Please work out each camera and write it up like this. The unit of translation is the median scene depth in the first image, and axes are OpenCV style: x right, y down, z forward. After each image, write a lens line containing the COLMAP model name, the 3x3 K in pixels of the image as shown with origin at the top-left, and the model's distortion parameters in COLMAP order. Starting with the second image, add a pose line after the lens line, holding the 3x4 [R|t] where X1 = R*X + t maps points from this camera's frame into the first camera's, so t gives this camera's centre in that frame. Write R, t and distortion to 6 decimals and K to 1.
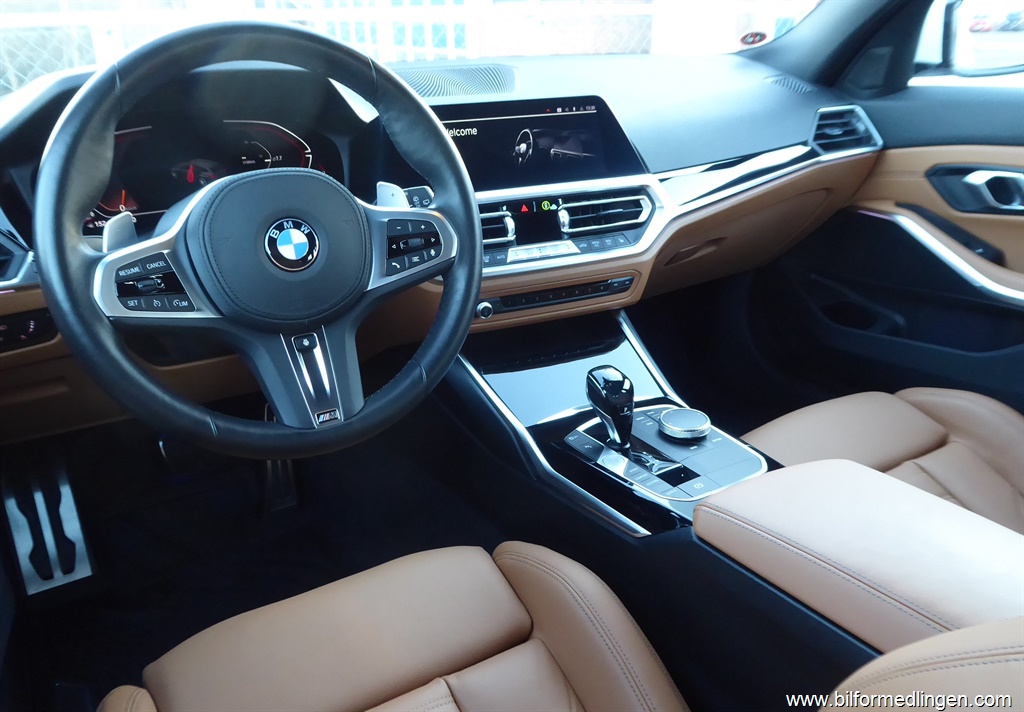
lens RADIAL K [[832.0, 0, 512.0], [0, 832.0, 356.0], [0, 0, 1]] dist [-0.004940, 0.004017]
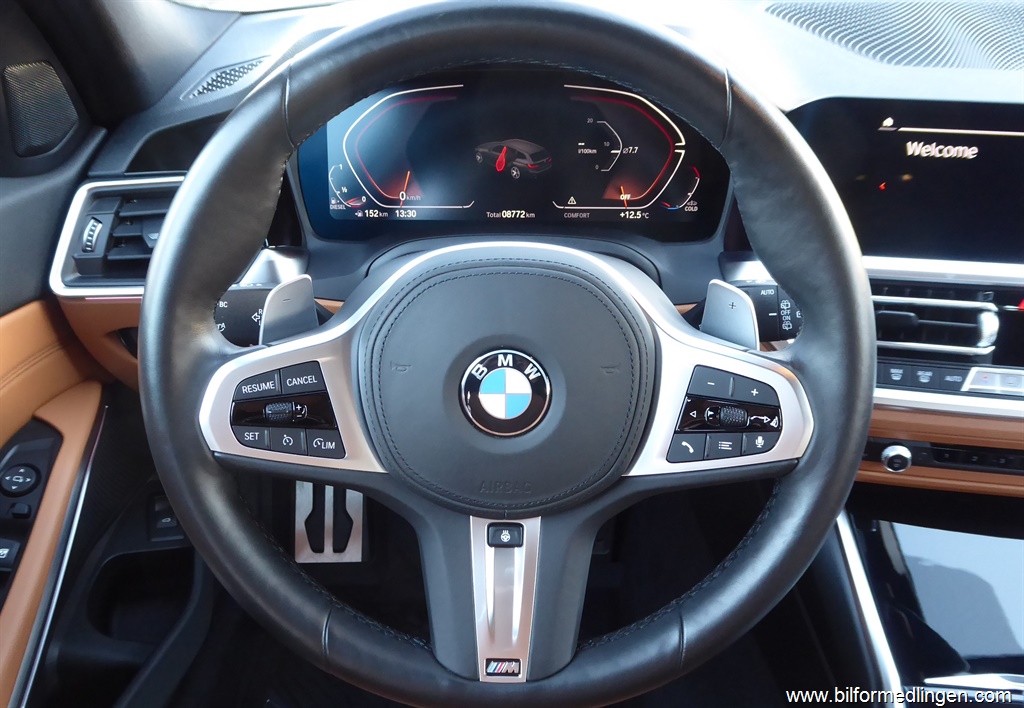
lens RADIAL K [[961.5, 0, 512.0], [0, 961.5, 354.0], [0, 0, 1]] dist [-0.000127, -0.001178]
pose [[0.841918, 0.277465, -0.462804, 0.037075], [-0.216512, 0.959306, 0.181261, -0.215683], [0.494264, -0.052404, 0.867731, 0.308920]]
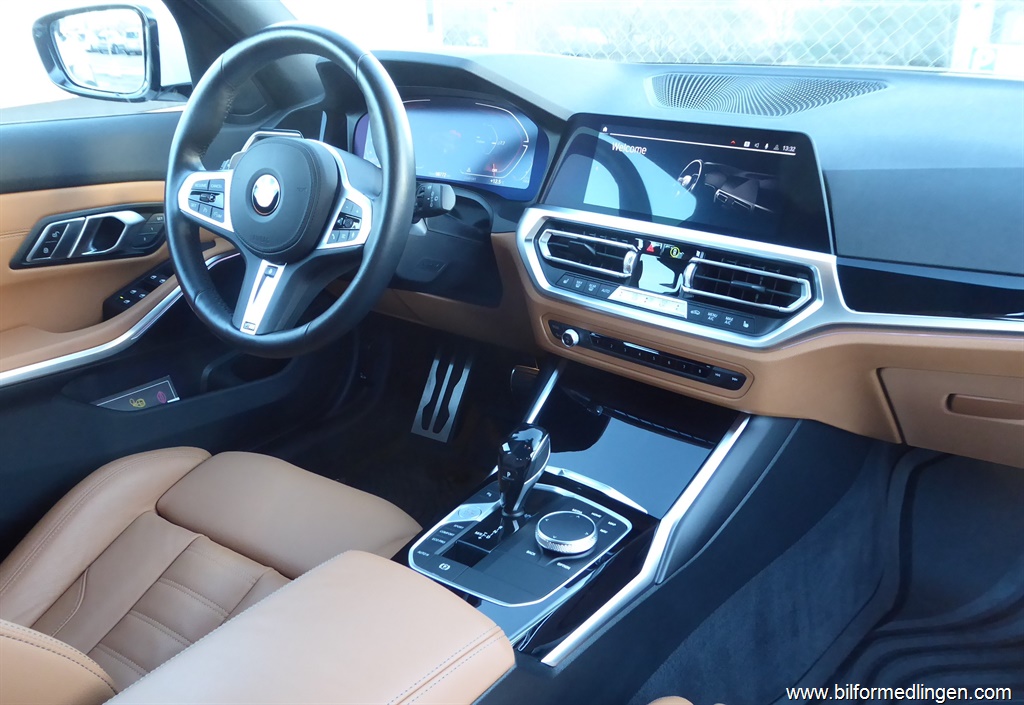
lens RADIAL K [[887.9, 0, 510.8], [0, 887.9, 398.1], [0, 0, 1]] dist [-0.003342, -0.000843]
pose [[0.416608, 0.390265, -0.821055, 0.885591], [-0.348653, 0.902694, 0.252162, -0.250894], [0.839571, 0.181210, 0.512136, 0.500746]]
